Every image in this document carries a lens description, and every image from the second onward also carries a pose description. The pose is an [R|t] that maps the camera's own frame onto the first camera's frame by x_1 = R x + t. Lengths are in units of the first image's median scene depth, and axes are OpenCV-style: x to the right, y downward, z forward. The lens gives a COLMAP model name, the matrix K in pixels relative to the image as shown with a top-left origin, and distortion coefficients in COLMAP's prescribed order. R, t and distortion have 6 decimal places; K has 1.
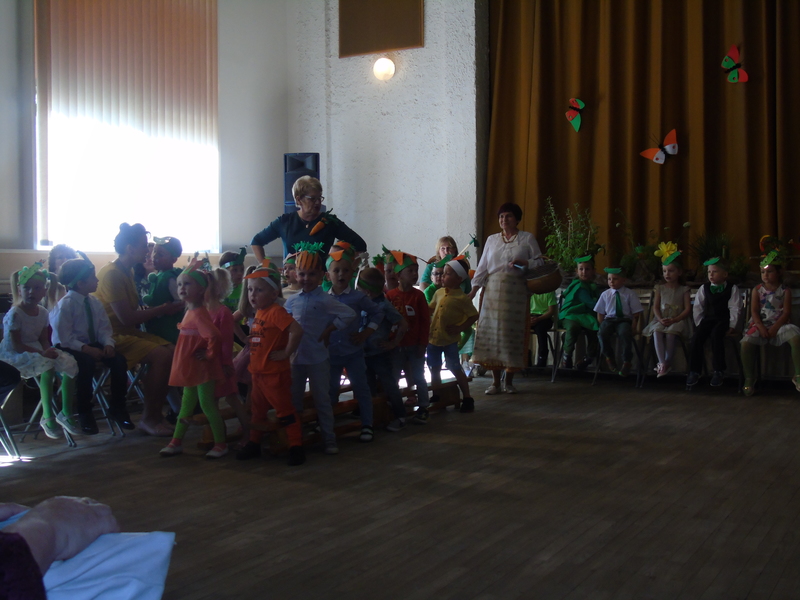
lens RADIAL K [[972.1, 0, 384.0], [0, 972.1, 292.8], [0, 0, 1]] dist [0.002086, 0.000000]
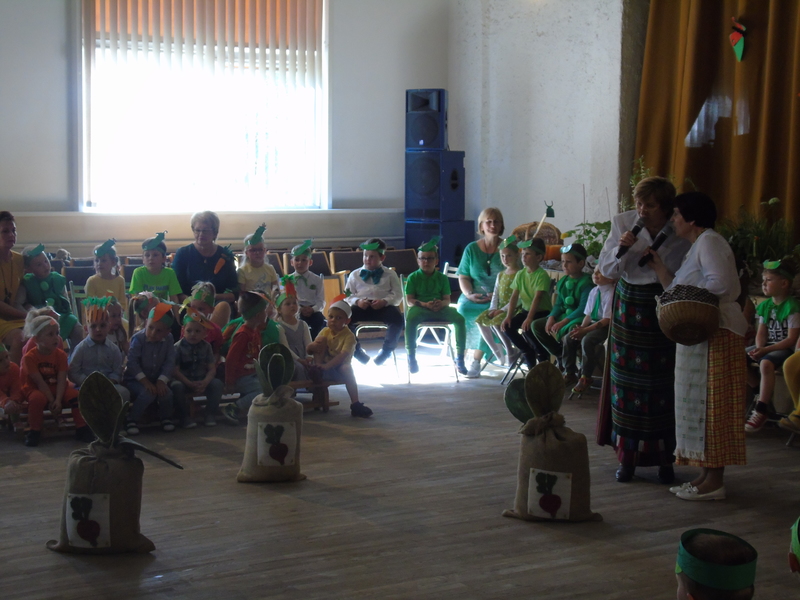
lens RADIAL K [[1481.1, 0, 384.8], [0, 1481.1, 286.3], [0, 0, 1]] dist [0.015116, 0.000000]
pose [[0.895699, 0.051038, -0.441722, 0.490345], [-0.026062, 0.997709, 0.062433, -0.059719], [0.443896, -0.044409, 0.894977, -0.158312]]
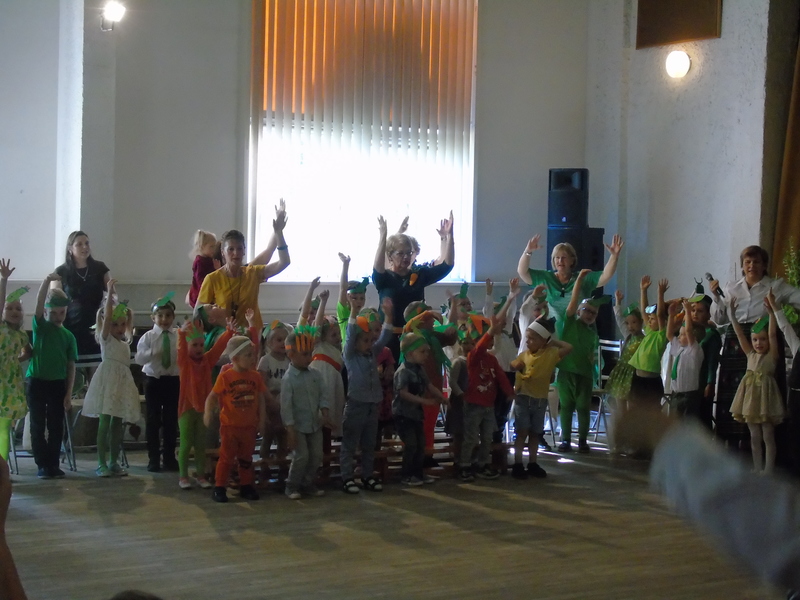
lens RADIAL K [[1481.1, 0, 398.7], [0, 1481.1, 299.9], [0, 0, 1]] dist [0.015116, 0.000000]
pose [[0.880331, 0.048788, -0.471844, 0.446410], [-0.042365, 0.998808, 0.024233, -0.058293], [0.472464, -0.001343, 0.881349, -0.246636]]
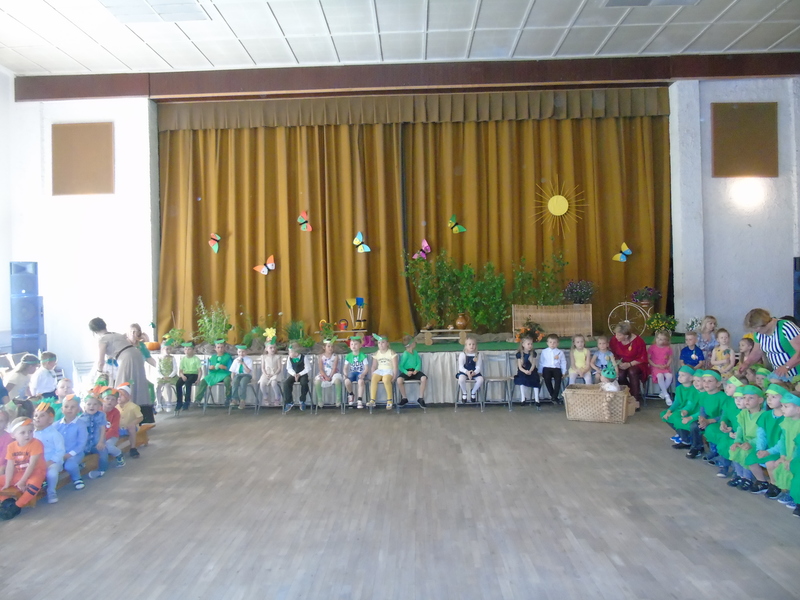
lens RADIAL K [[595.8, 0, 398.4], [0, 595.8, 297.3], [0, 0, 1]] dist [-0.049055, 0.037784]
pose [[0.878218, -0.009186, 0.478172, -0.014477], [0.023766, 0.999419, -0.024450, -0.060517], [-0.477669, 0.032837, 0.877926, -0.044264]]
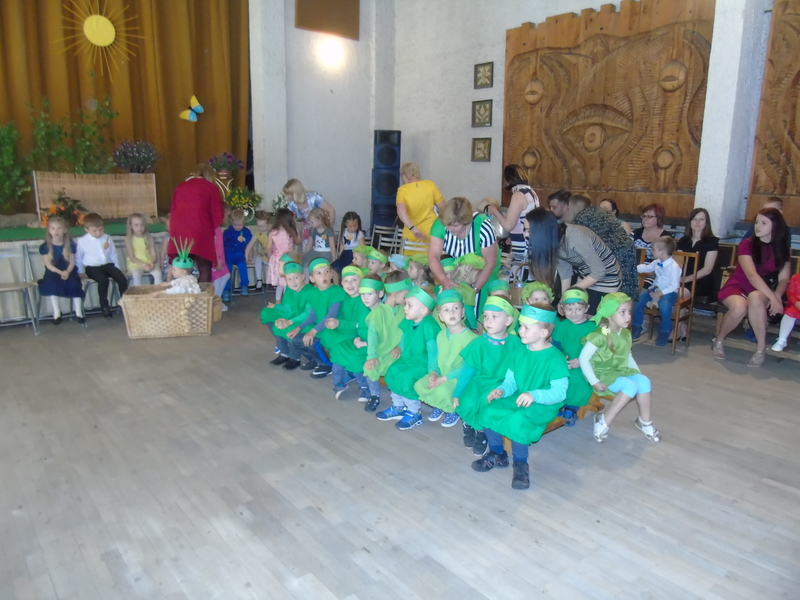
lens RADIAL K [[595.8, 0, 405.2], [0, 595.8, 298.1], [0, 0, 1]] dist [-0.049055, 0.037784]
pose [[0.347841, -0.174227, 0.921223, 0.140901], [0.002777, 0.982769, 0.184819, -0.048796], [-0.937550, -0.061729, 0.342331, 0.111989]]
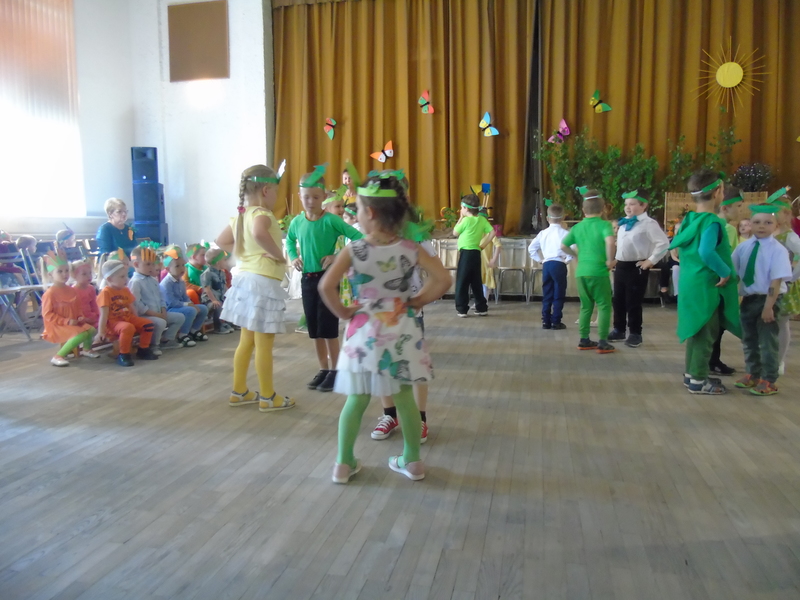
lens RADIAL K [[595.8, 0, 398.1], [0, 595.8, 293.4], [0, 0, 1]] dist [-0.049055, 0.037784]
pose [[0.955119, -0.030146, 0.294685, 0.012399], [0.005998, 0.996572, 0.082510, 0.003116], [-0.296162, -0.077039, 0.952026, 0.039686]]
